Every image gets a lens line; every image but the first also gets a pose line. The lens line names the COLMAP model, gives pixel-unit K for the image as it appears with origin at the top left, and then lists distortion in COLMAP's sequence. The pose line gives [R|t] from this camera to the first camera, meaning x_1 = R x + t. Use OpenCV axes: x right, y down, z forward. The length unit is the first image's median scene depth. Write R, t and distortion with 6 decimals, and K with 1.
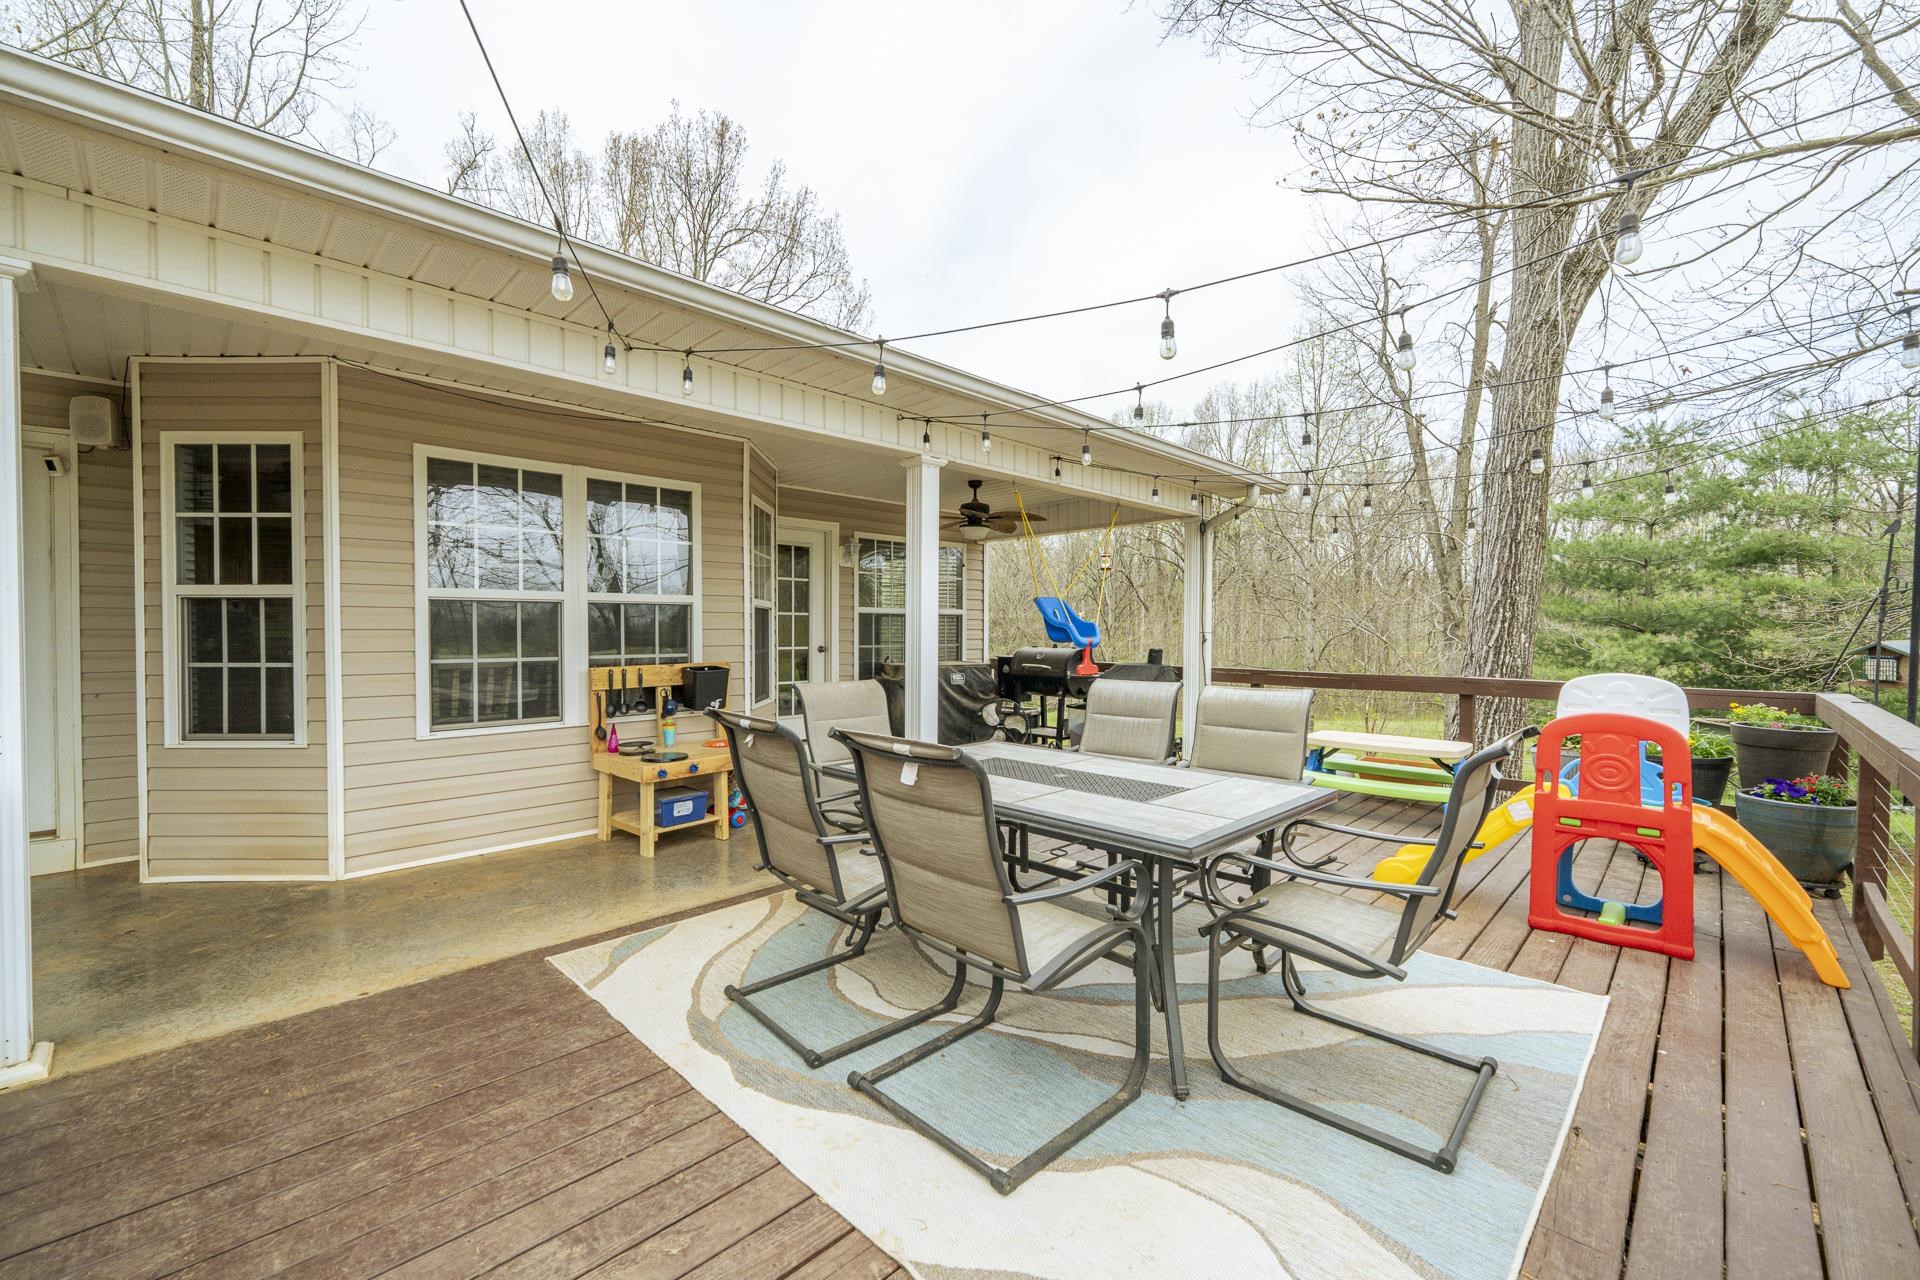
lens RADIAL K [[775.8, 0, 960.0], [0, 775.8, 640.0], [0, 0, 1]] dist [-0.000593, -0.000294]
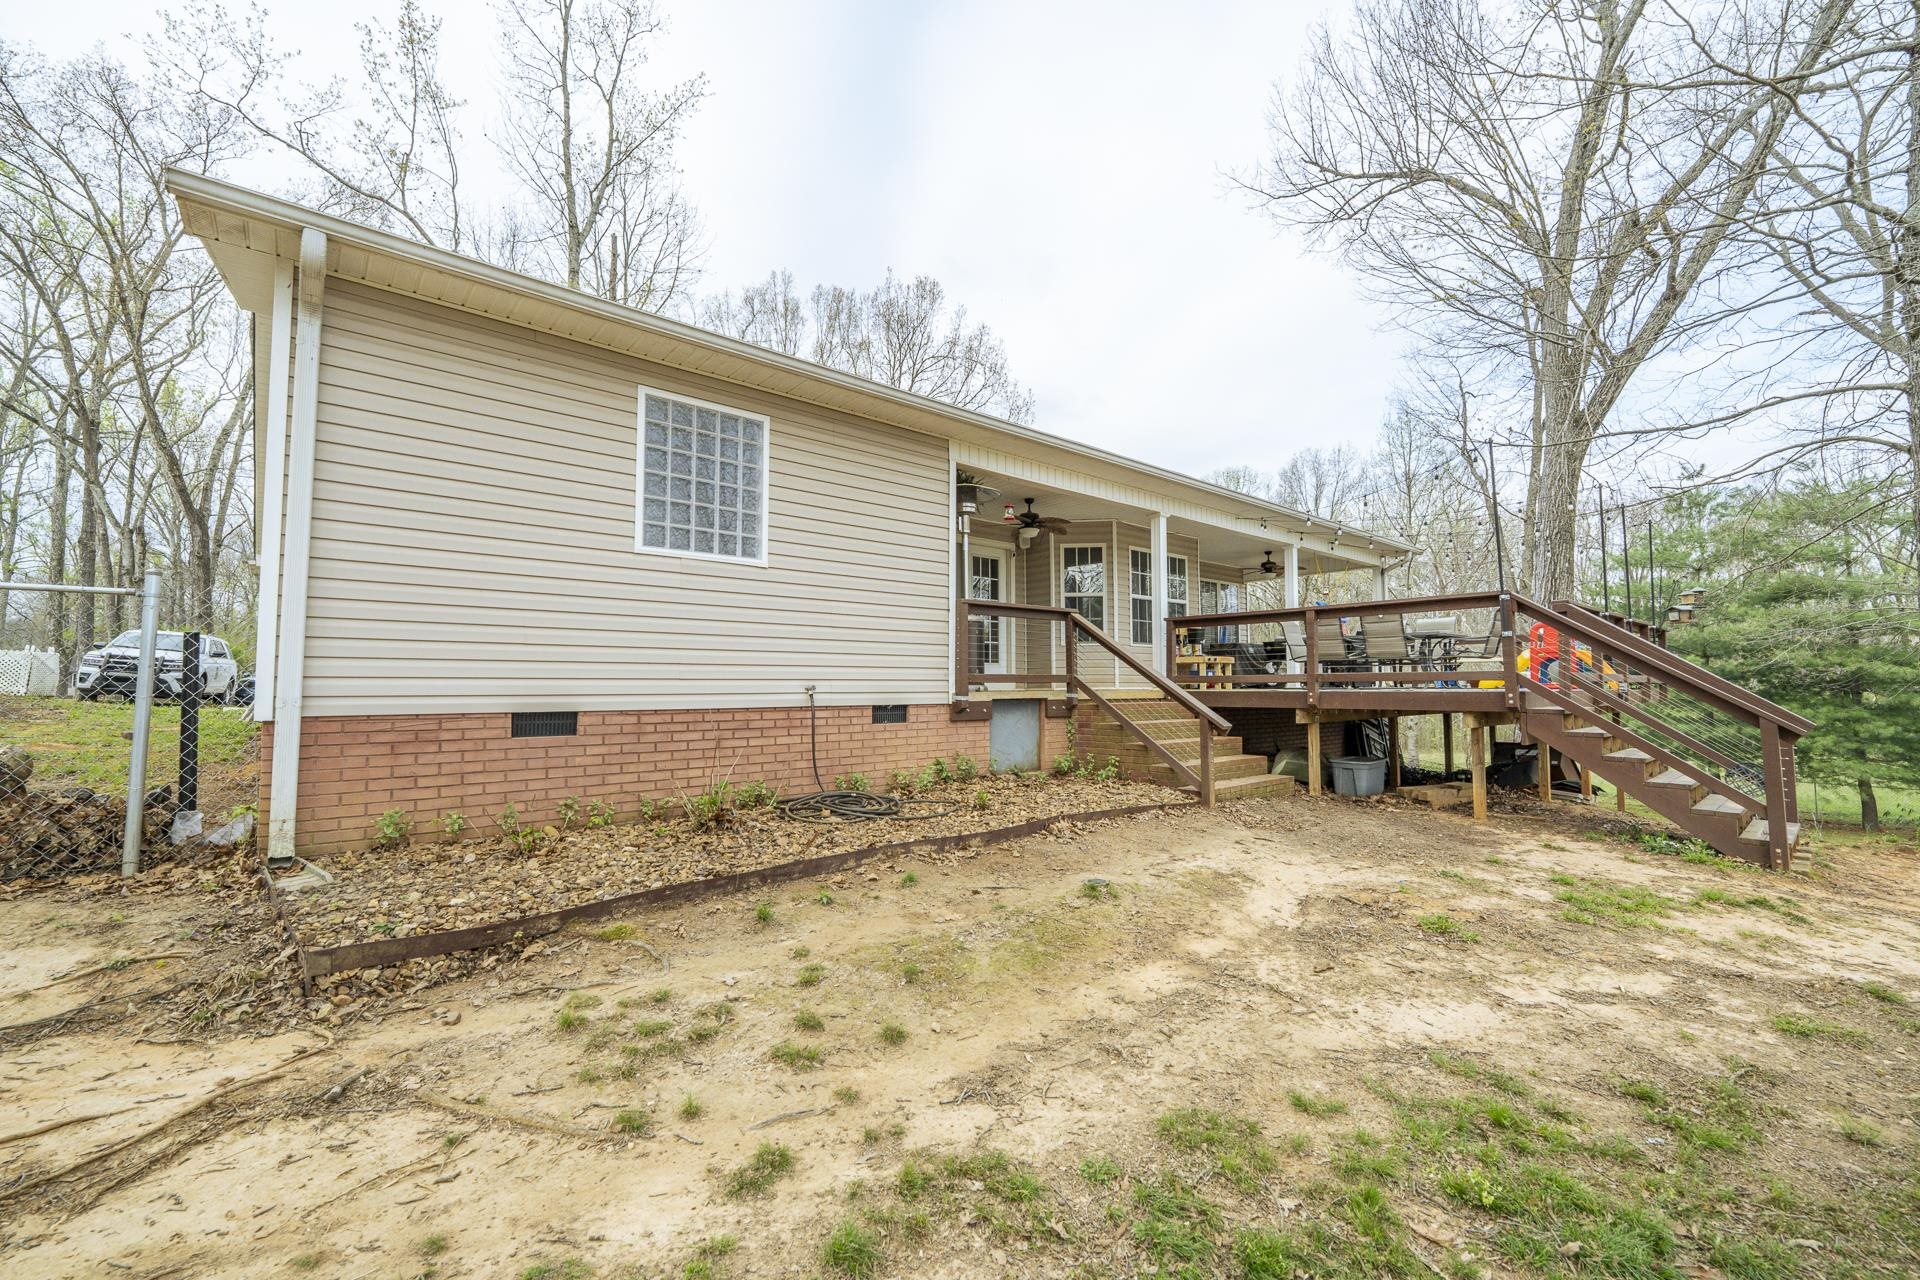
lens RADIAL K [[784.9, 0, 956.8], [0, 784.9, 642.9], [0, 0, 1]] dist [-0.002456, -0.000609]
pose [[0.996652, -0.010601, -0.081066, -0.498986], [0.004530, 0.997195, -0.074708, 0.148778], [0.081631, 0.074091, 0.993905, -0.882565]]
